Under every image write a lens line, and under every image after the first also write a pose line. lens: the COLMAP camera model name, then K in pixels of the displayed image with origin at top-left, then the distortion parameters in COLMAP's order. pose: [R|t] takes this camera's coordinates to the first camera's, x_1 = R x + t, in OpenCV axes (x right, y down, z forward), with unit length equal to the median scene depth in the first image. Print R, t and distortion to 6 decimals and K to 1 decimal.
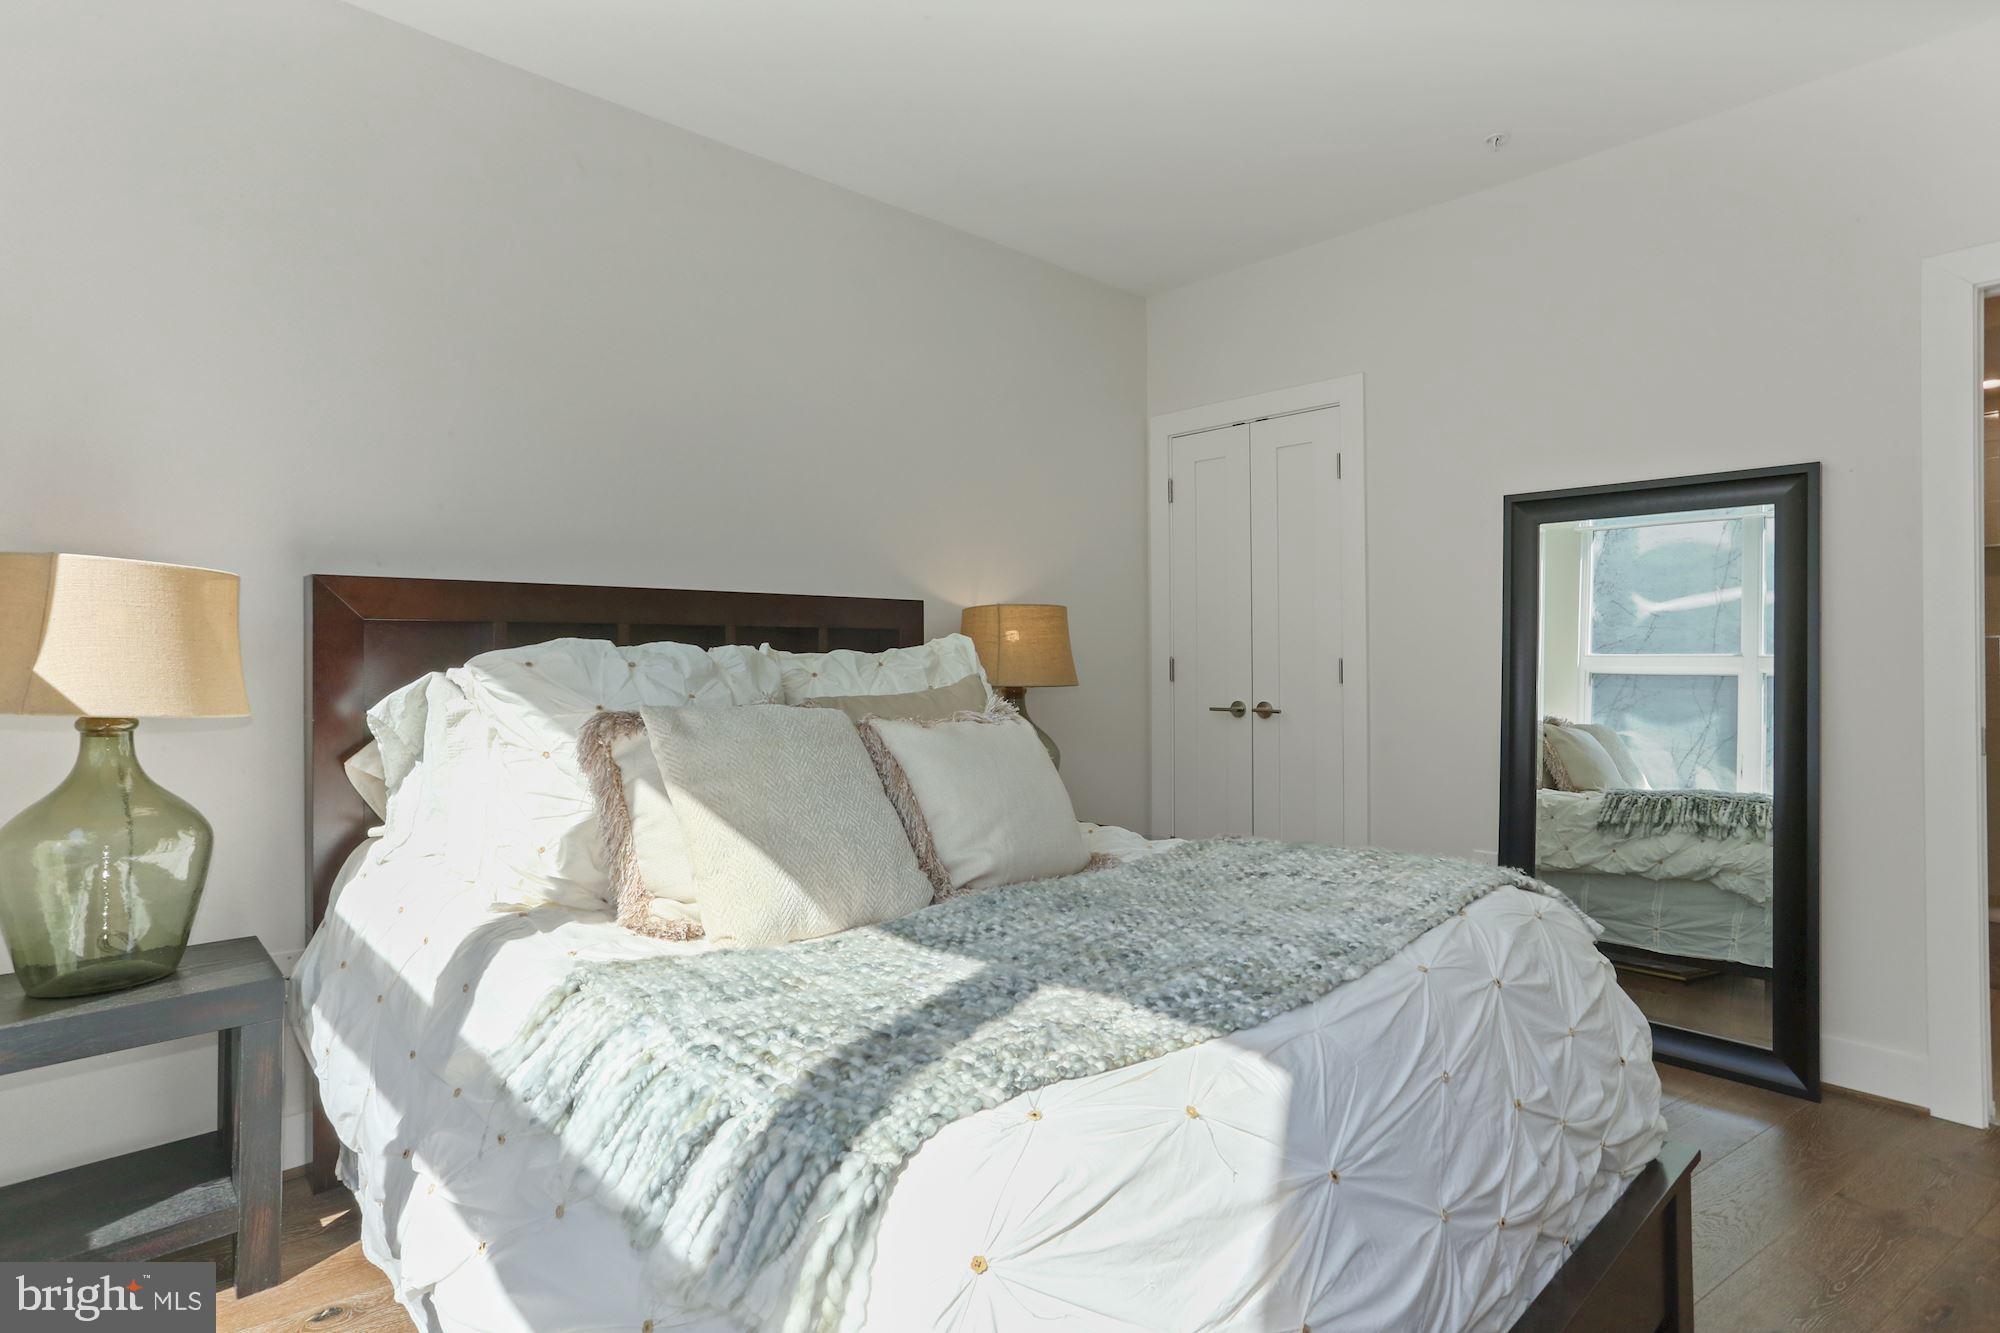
lens RADIAL K [[991.3, 0, 995.9], [0, 991.3, 659.4], [0, 0, 1]] dist [-0.052998, 0.032405]
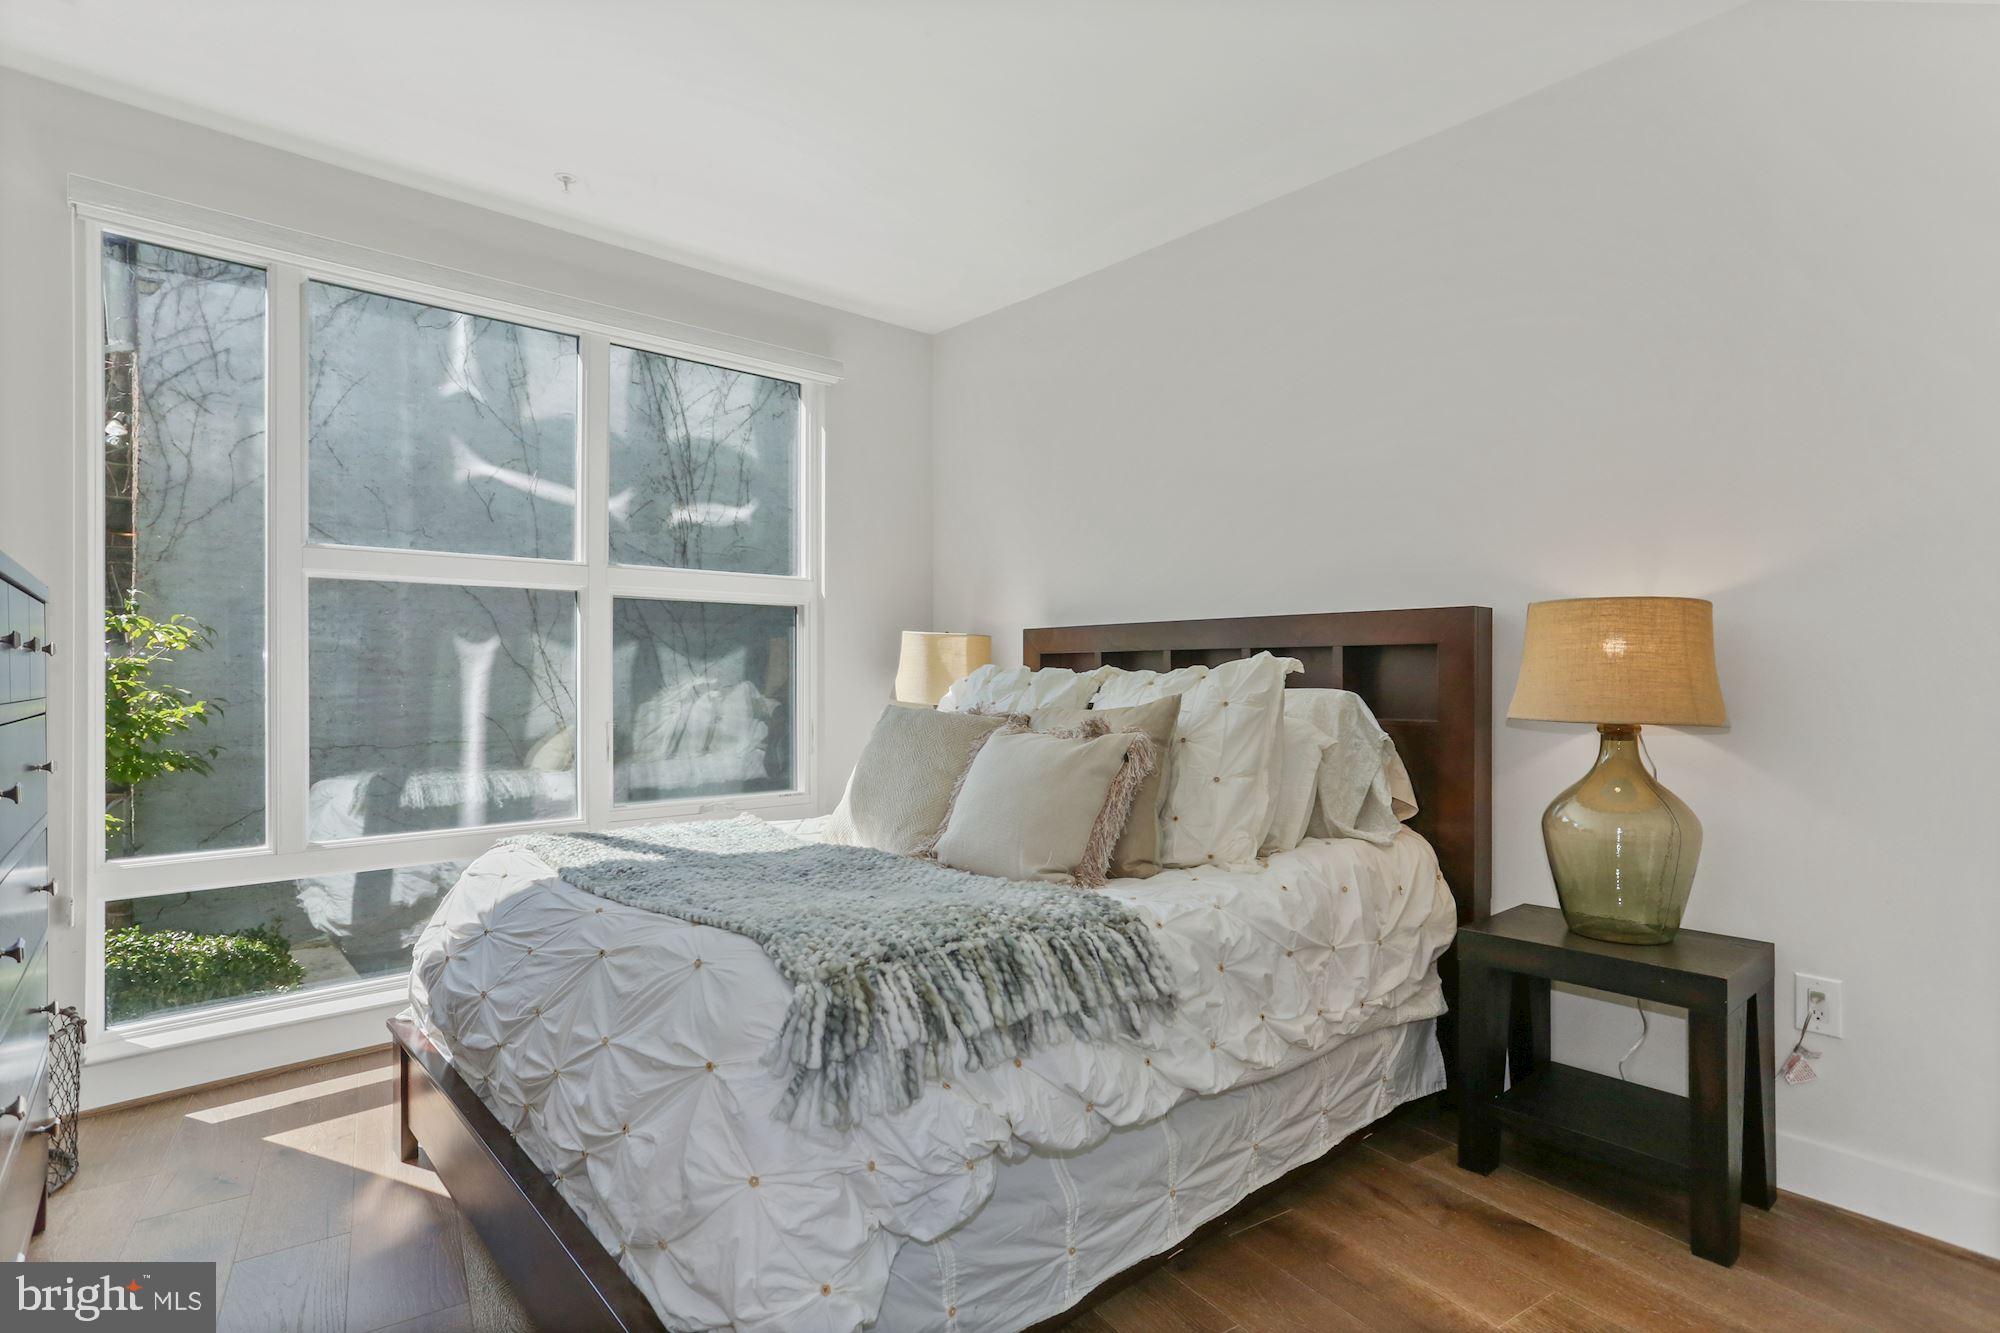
lens RADIAL K [[1088.9, 0, 1000.0], [0, 1088.9, 666.5], [0, 0, 1]] dist [-0.062703, 0.045062]
pose [[-0.052226, -0.009827, -0.998587, 1.030909], [-0.006523, 0.999934, -0.009499, -0.001196], [0.998614, 0.006018, -0.052287, 0.874016]]
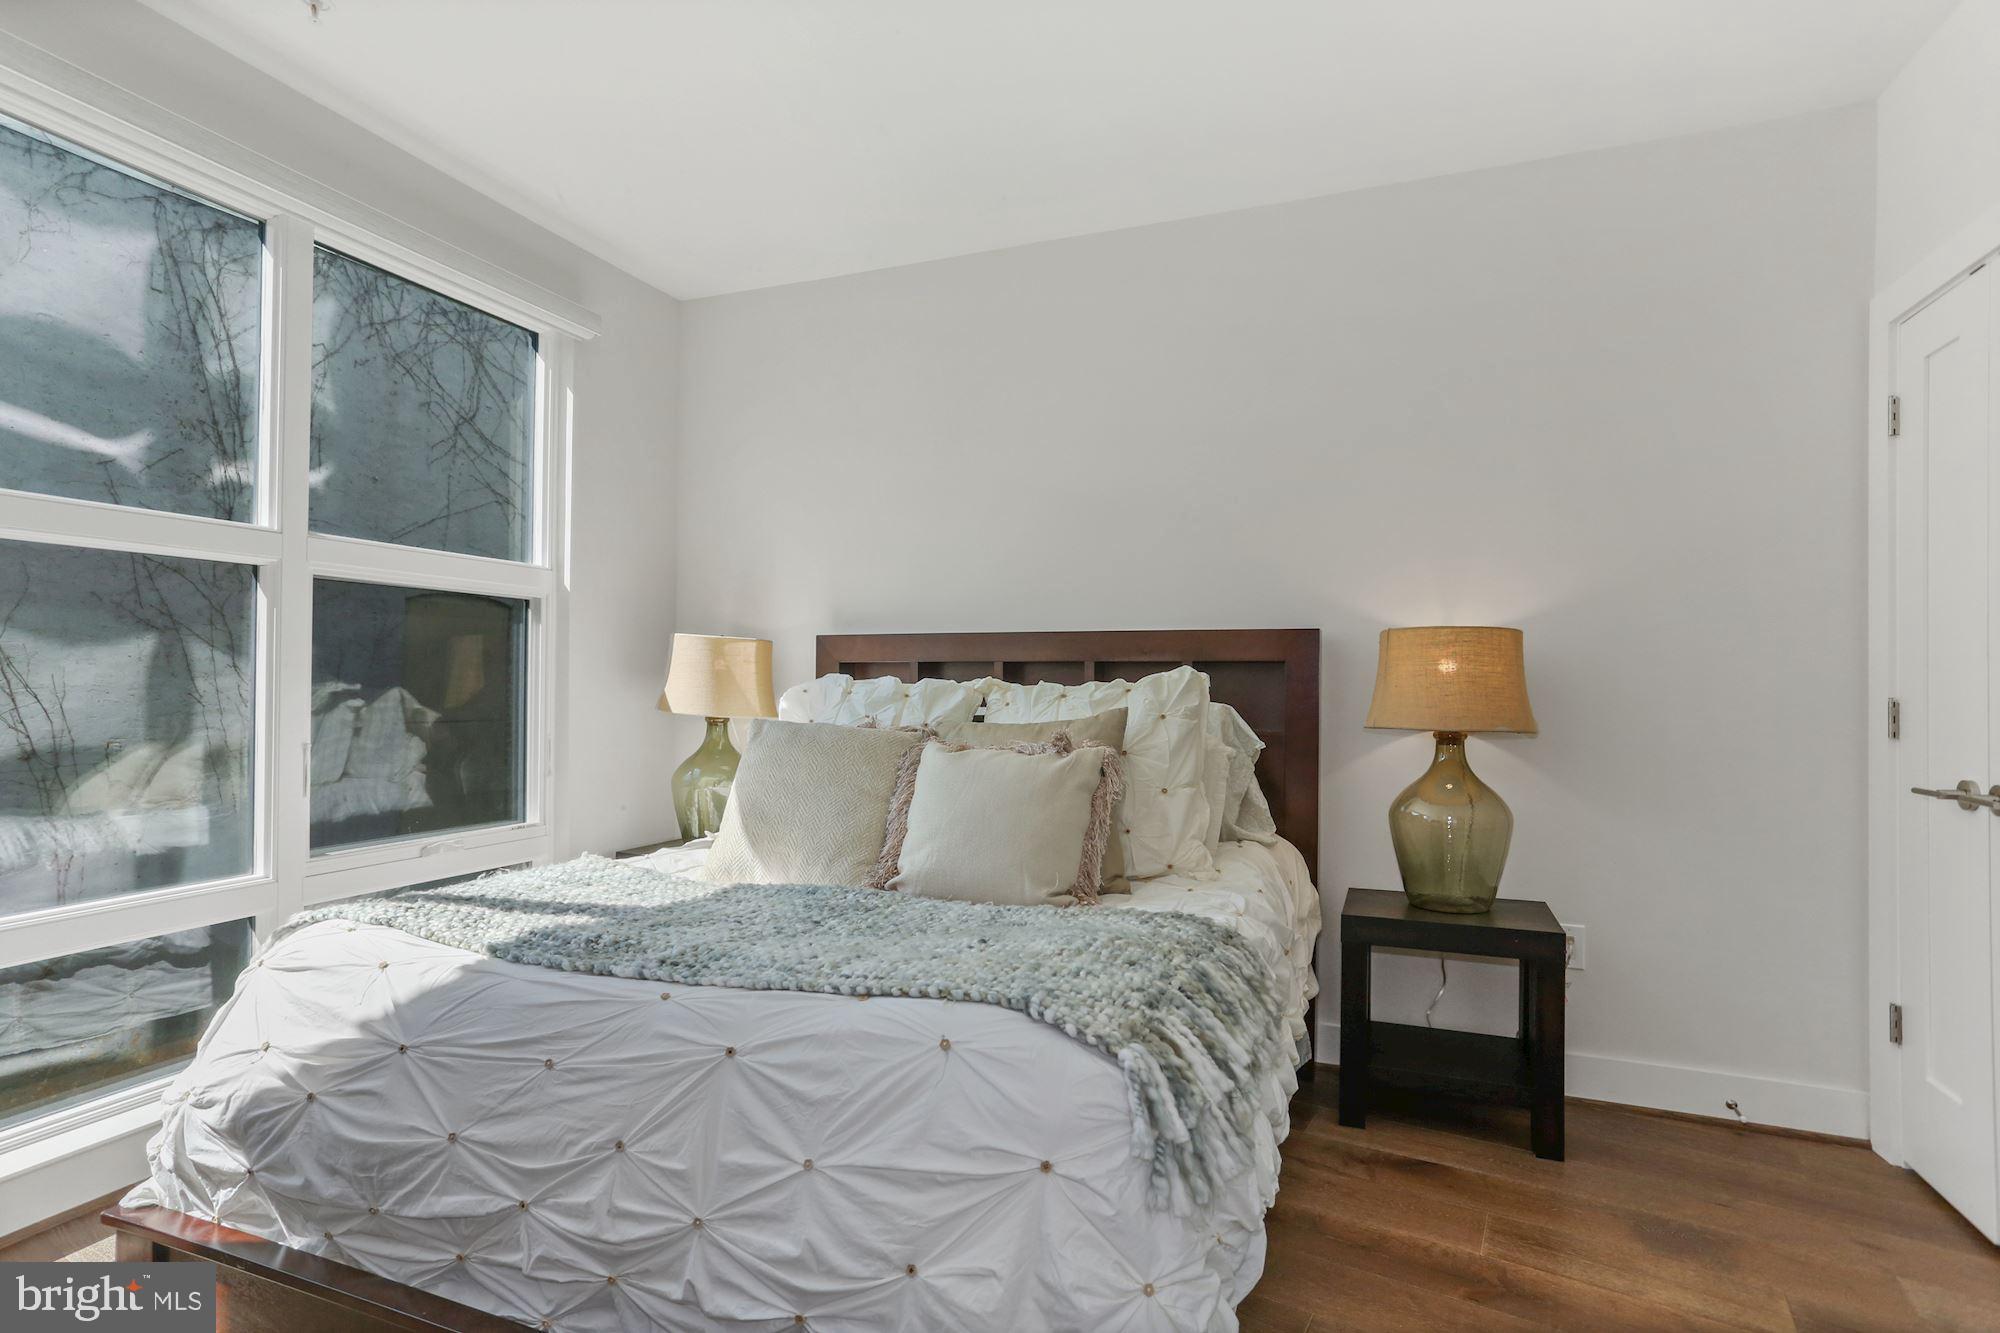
lens RADIAL K [[1066.7, 0, 1086.7], [0, 1066.7, 678.0], [0, 0, 1]] dist [-0.047777, 0.024273]
pose [[0.430875, -0.004219, -0.902402, 0.893483], [-0.013647, 0.999844, -0.011190, -0.001912], [0.902308, 0.017136, 0.430750, 0.510966]]
